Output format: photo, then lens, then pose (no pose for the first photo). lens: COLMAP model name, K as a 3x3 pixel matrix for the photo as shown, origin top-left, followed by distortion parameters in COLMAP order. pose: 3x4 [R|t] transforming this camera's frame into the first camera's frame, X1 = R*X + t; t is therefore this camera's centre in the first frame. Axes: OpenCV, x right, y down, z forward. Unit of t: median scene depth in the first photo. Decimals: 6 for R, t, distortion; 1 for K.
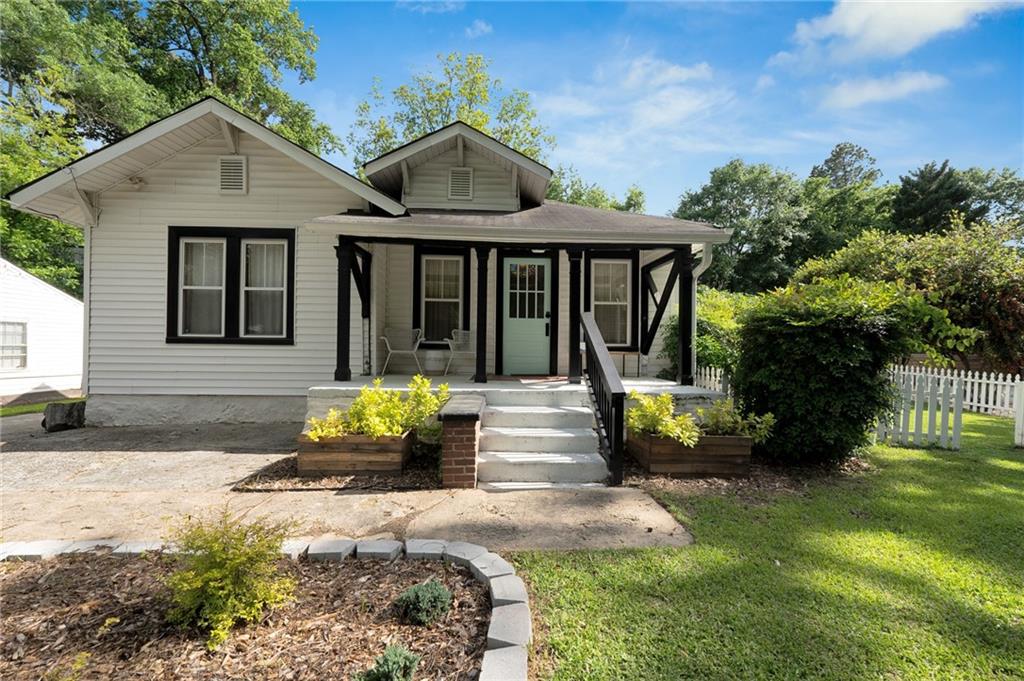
lens RADIAL K [[425.2, 0, 511.4], [0, 425.2, 344.3], [0, 0, 1]] dist [-0.001915, -0.000190]
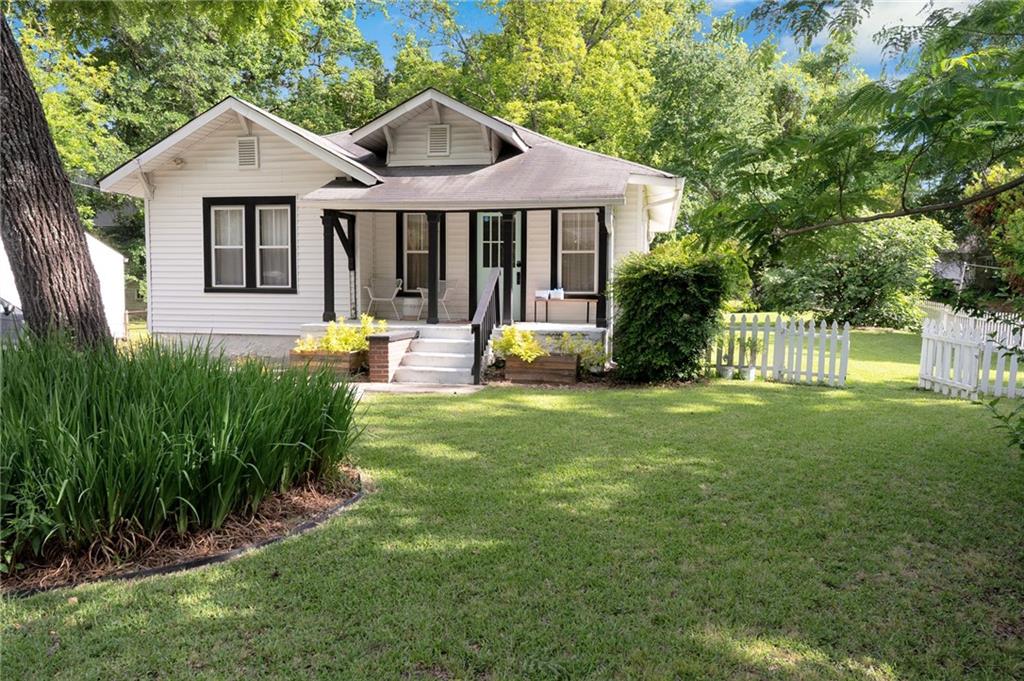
lens RADIAL K [[725.5, 0, 512.0], [0, 725.5, 340.5], [0, 0, 1]] dist [0.005701, 0.000640]
pose [[0.971904, 0.011544, -0.235095, 0.566279], [0.004500, 0.997703, 0.067595, -0.002434], [0.235336, -0.066754, 0.969619, -0.861857]]
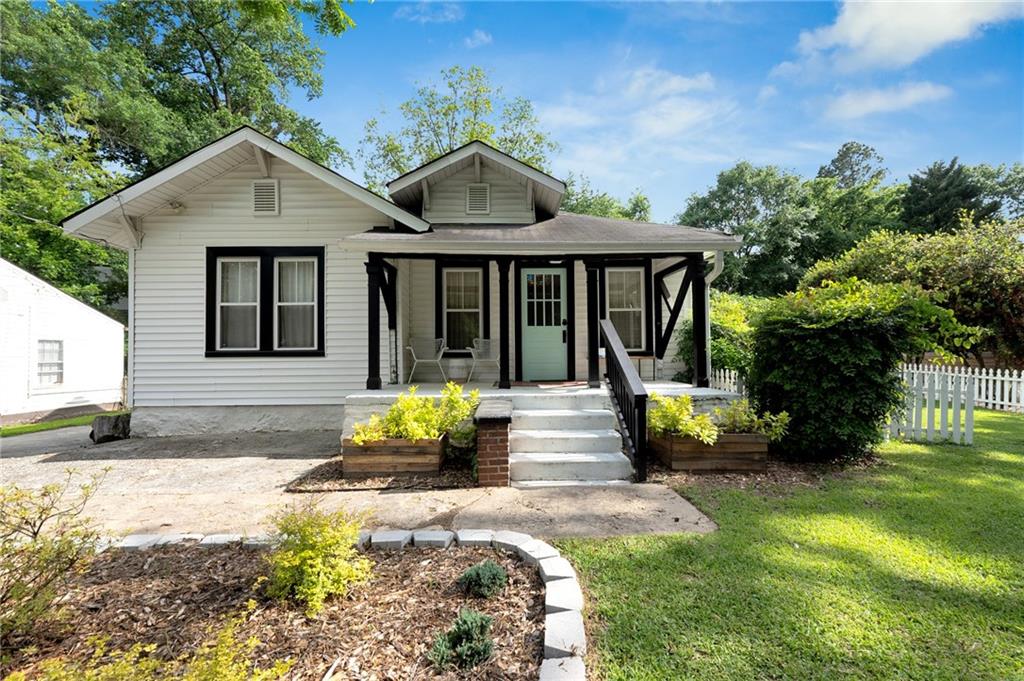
lens RADIAL K [[425.2, 0, 511.4], [0, 425.2, 344.3], [0, 0, 1]] dist [-0.001915, -0.000190]
pose [[0.999576, -0.021387, -0.019775, -0.028235], [0.021055, 0.999636, -0.016852, -0.000913], [0.020129, 0.016429, 0.999662, -0.043849]]
